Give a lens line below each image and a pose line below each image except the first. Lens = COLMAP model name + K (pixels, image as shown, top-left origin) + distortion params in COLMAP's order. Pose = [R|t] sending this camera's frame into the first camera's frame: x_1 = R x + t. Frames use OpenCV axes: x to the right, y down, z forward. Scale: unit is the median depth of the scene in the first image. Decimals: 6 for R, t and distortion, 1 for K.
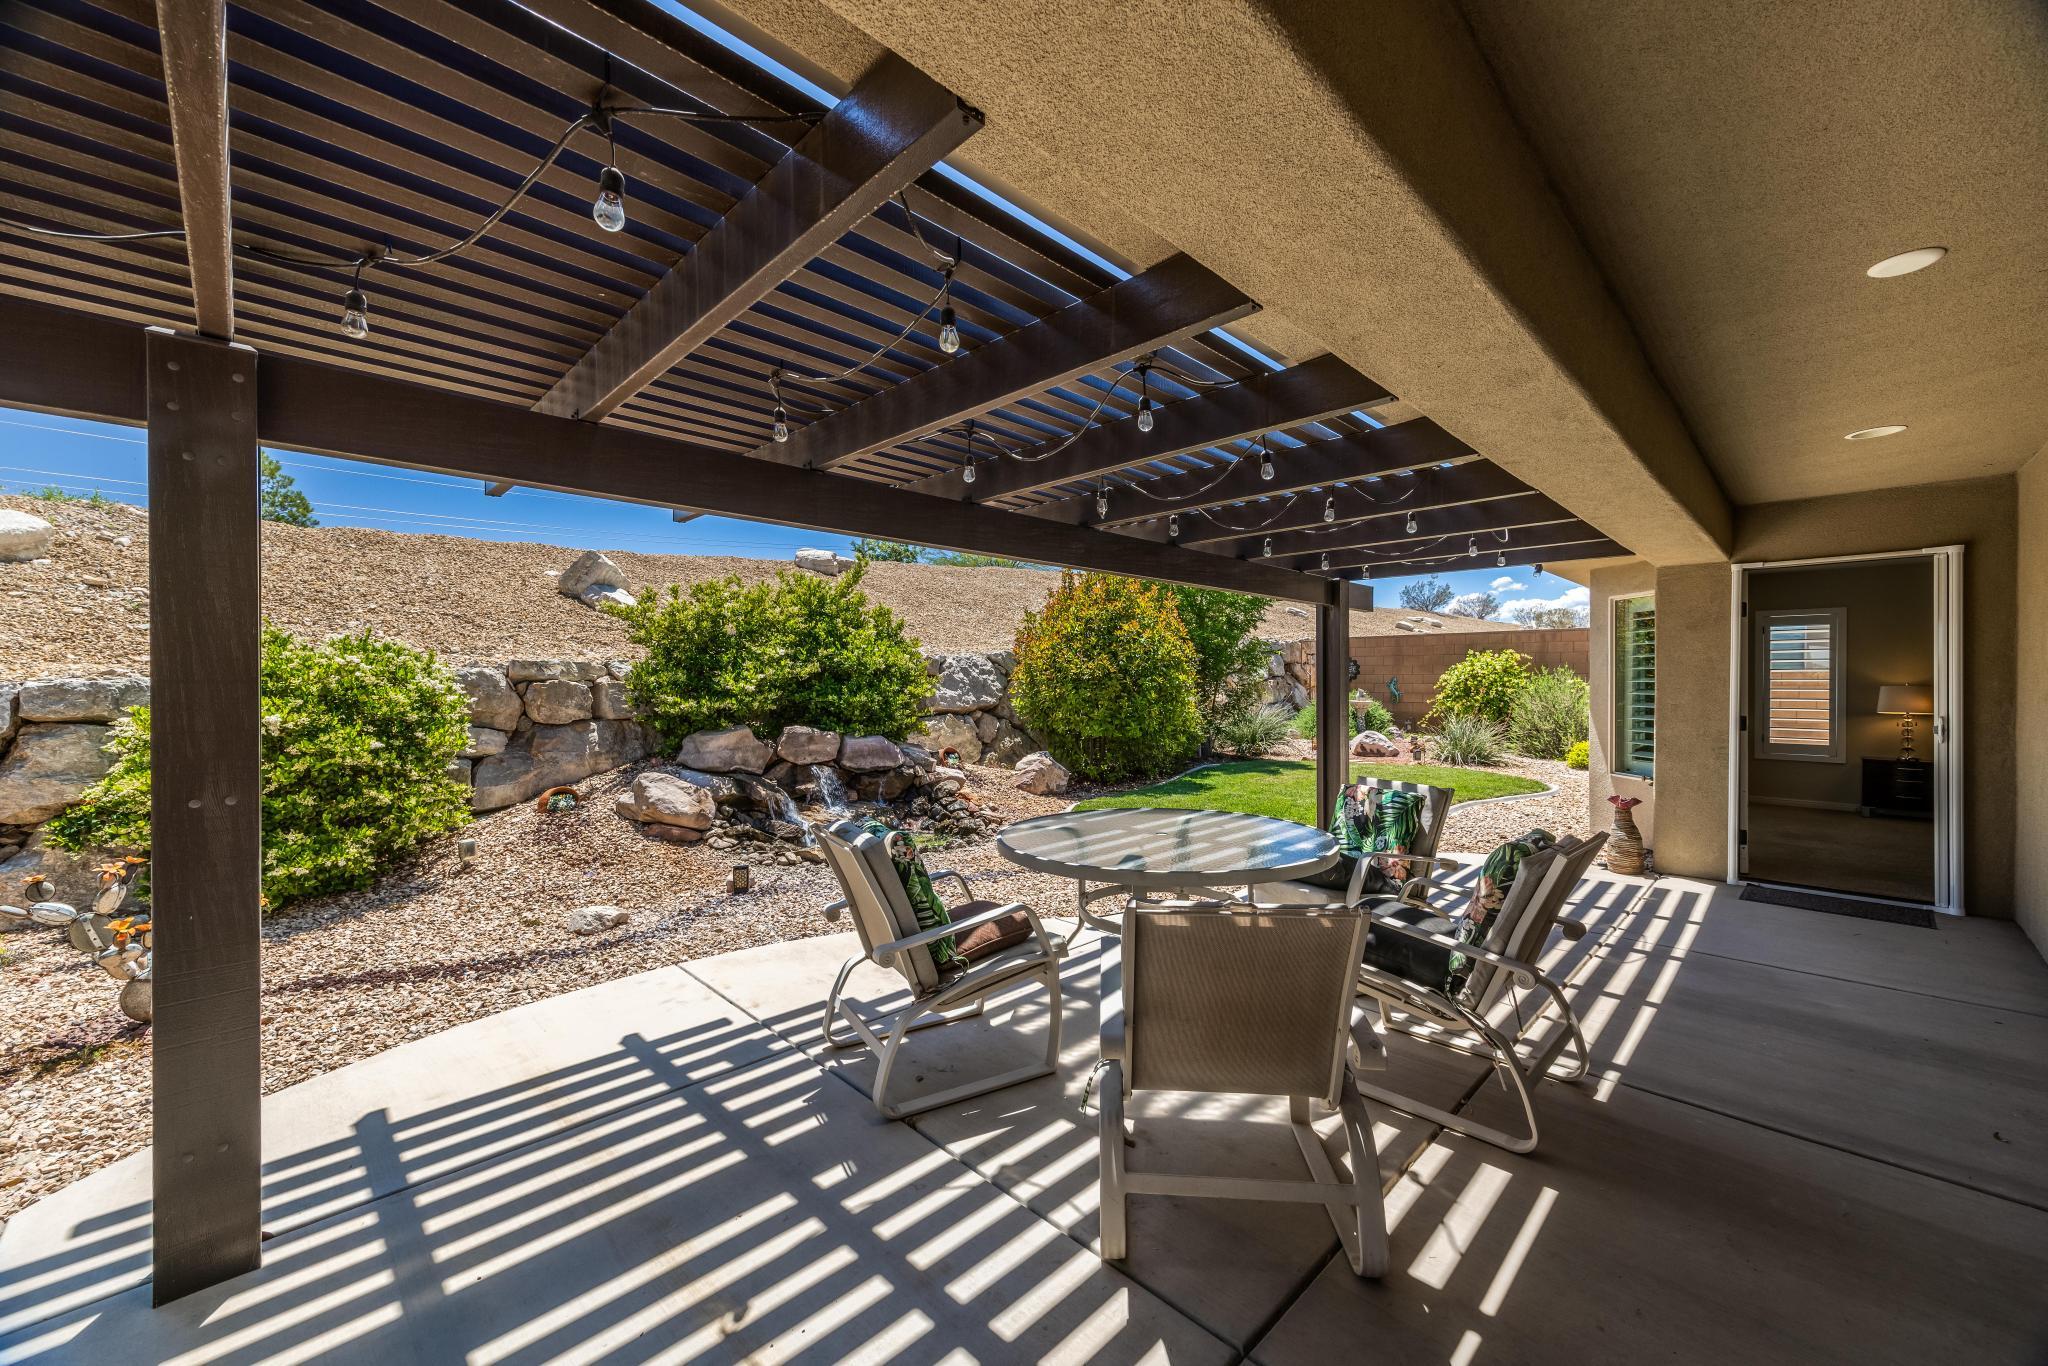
lens RADIAL K [[795.8, 0, 1005.9], [0, 795.8, 680.2], [0, 0, 1]] dist [0.010582, -0.002403]
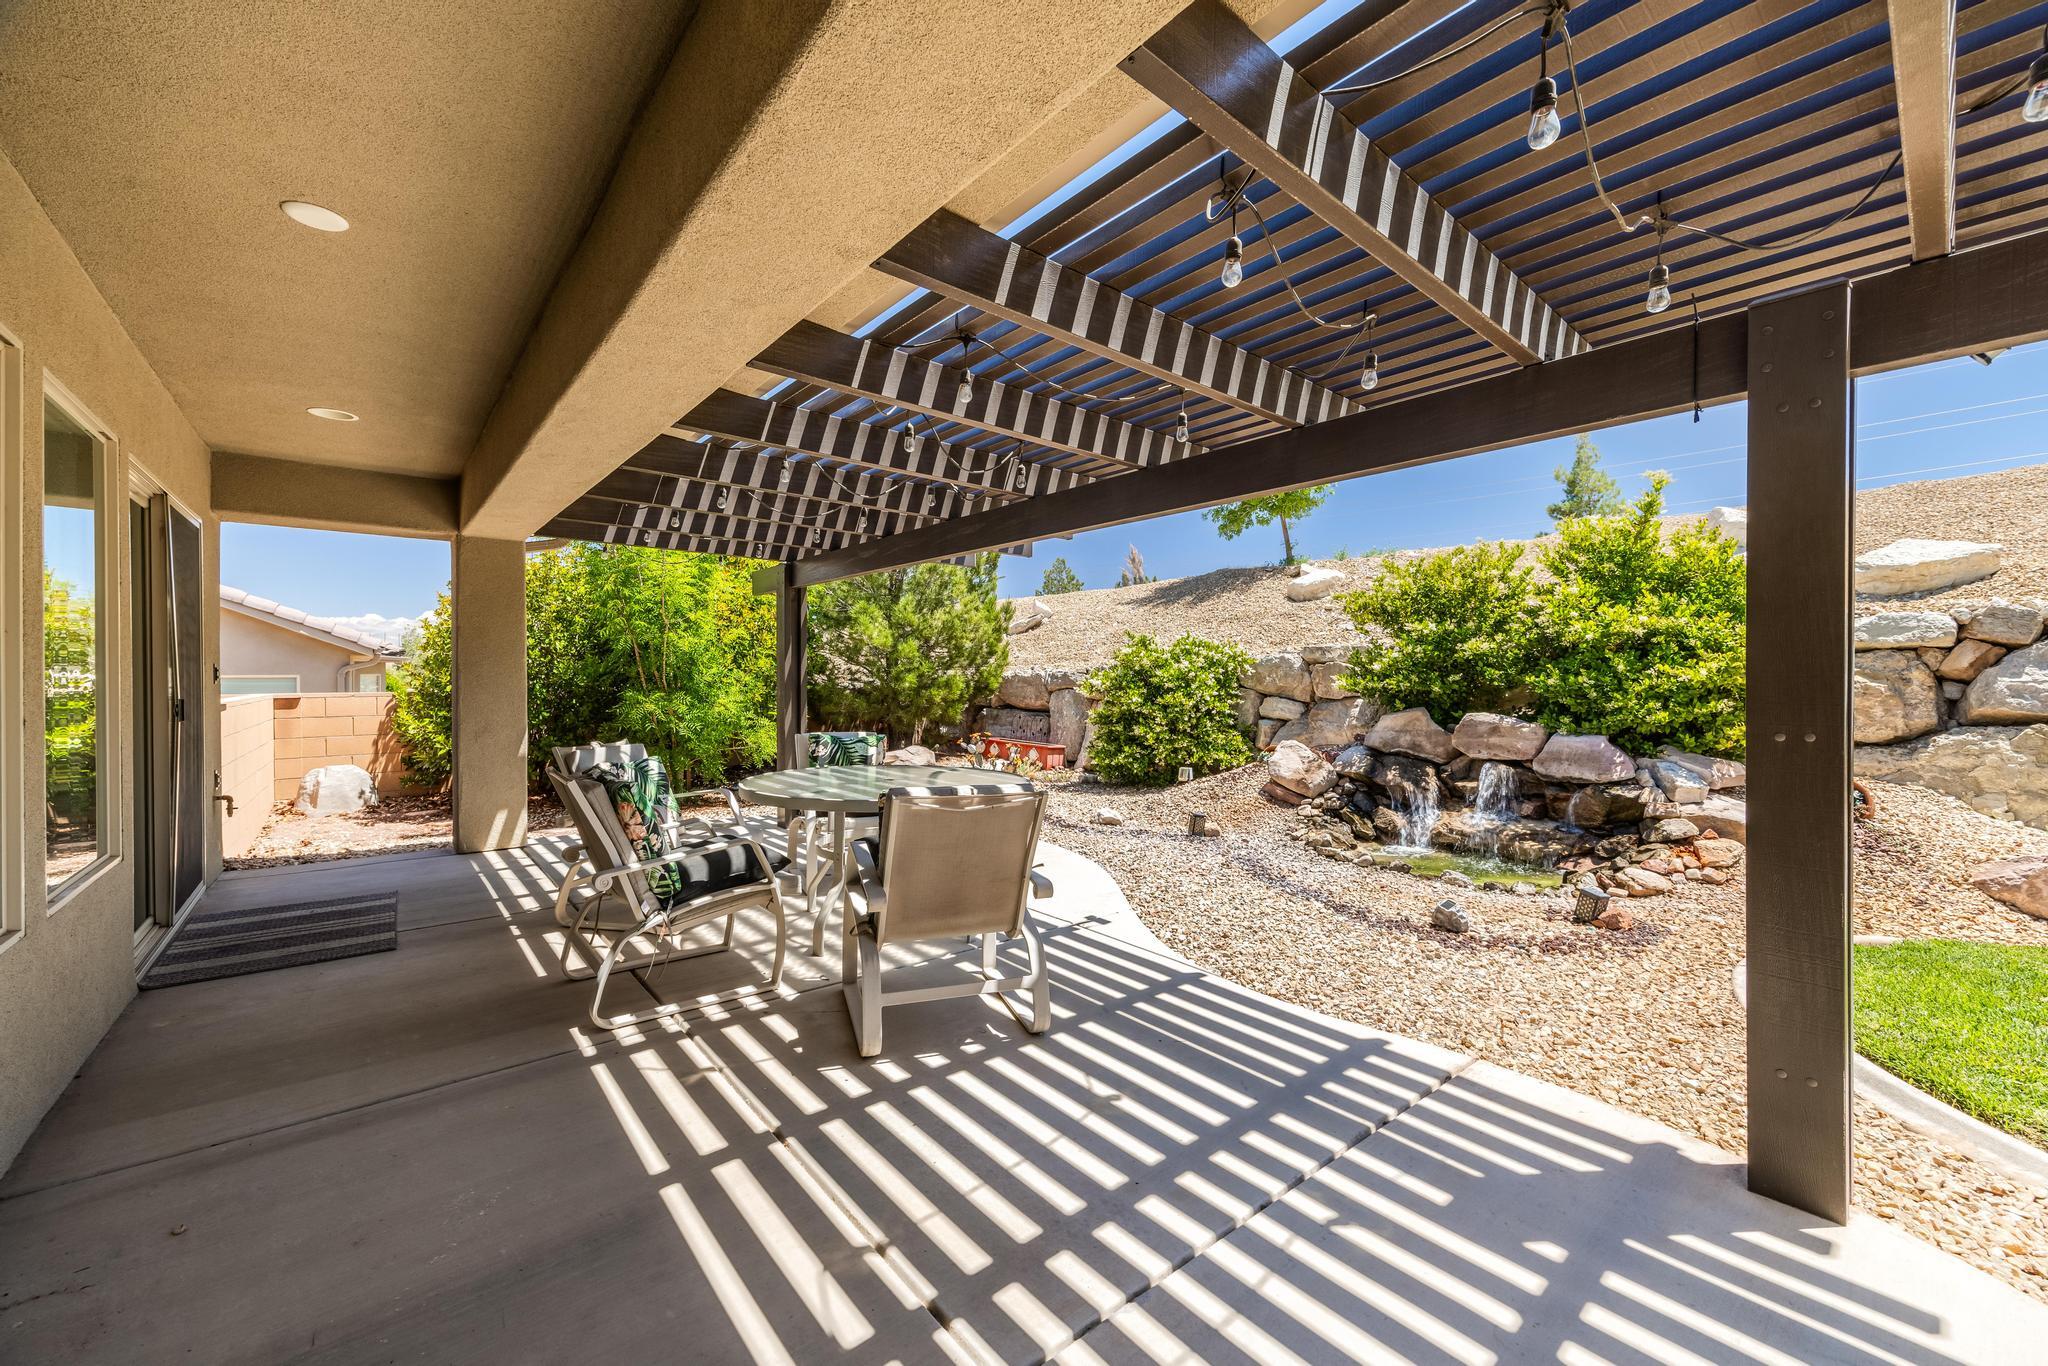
lens RADIAL K [[795.8, 0, 1039.2], [0, 795.8, 670.8], [0, 0, 1]] dist [0.010582, -0.002403]
pose [[-0.070981, -0.008223, -0.997444, 0.581348], [-0.002539, 0.999964, -0.008063, 0.019705], [0.997474, 0.001961, -0.071000, 0.558945]]
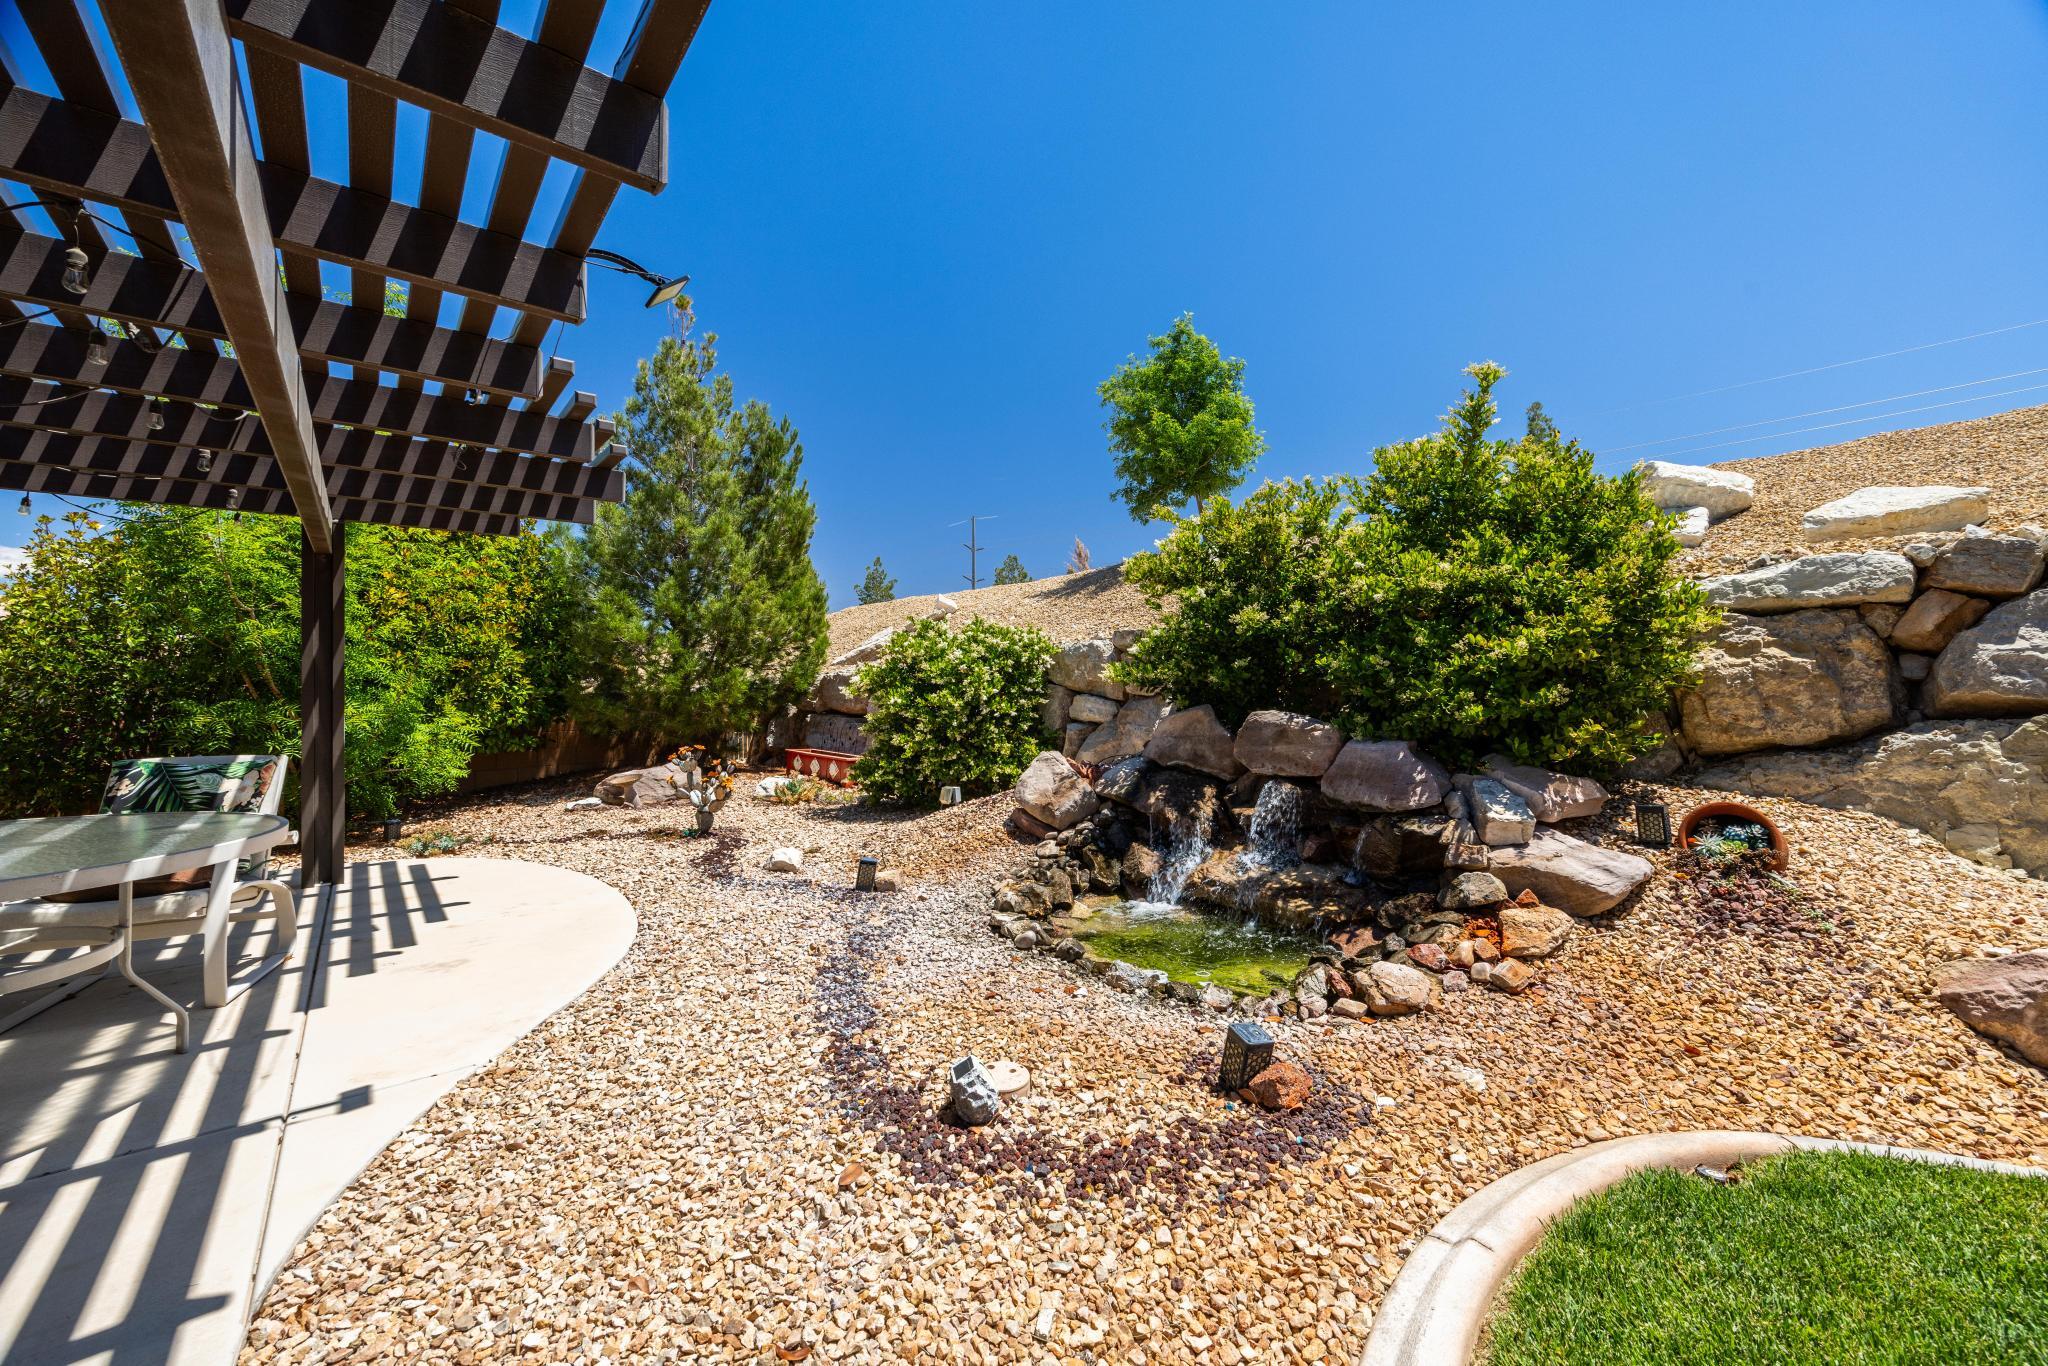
lens RADIAL K [[795.8, 0, 1032.3], [0, 795.8, 657.4], [0, 0, 1]] dist [0.010582, -0.002403]
pose [[-0.077100, -0.027815, -0.996635, 0.340795], [0.013926, 0.999483, -0.028972, 0.030187], [0.996926, -0.016112, -0.076672, 0.818853]]
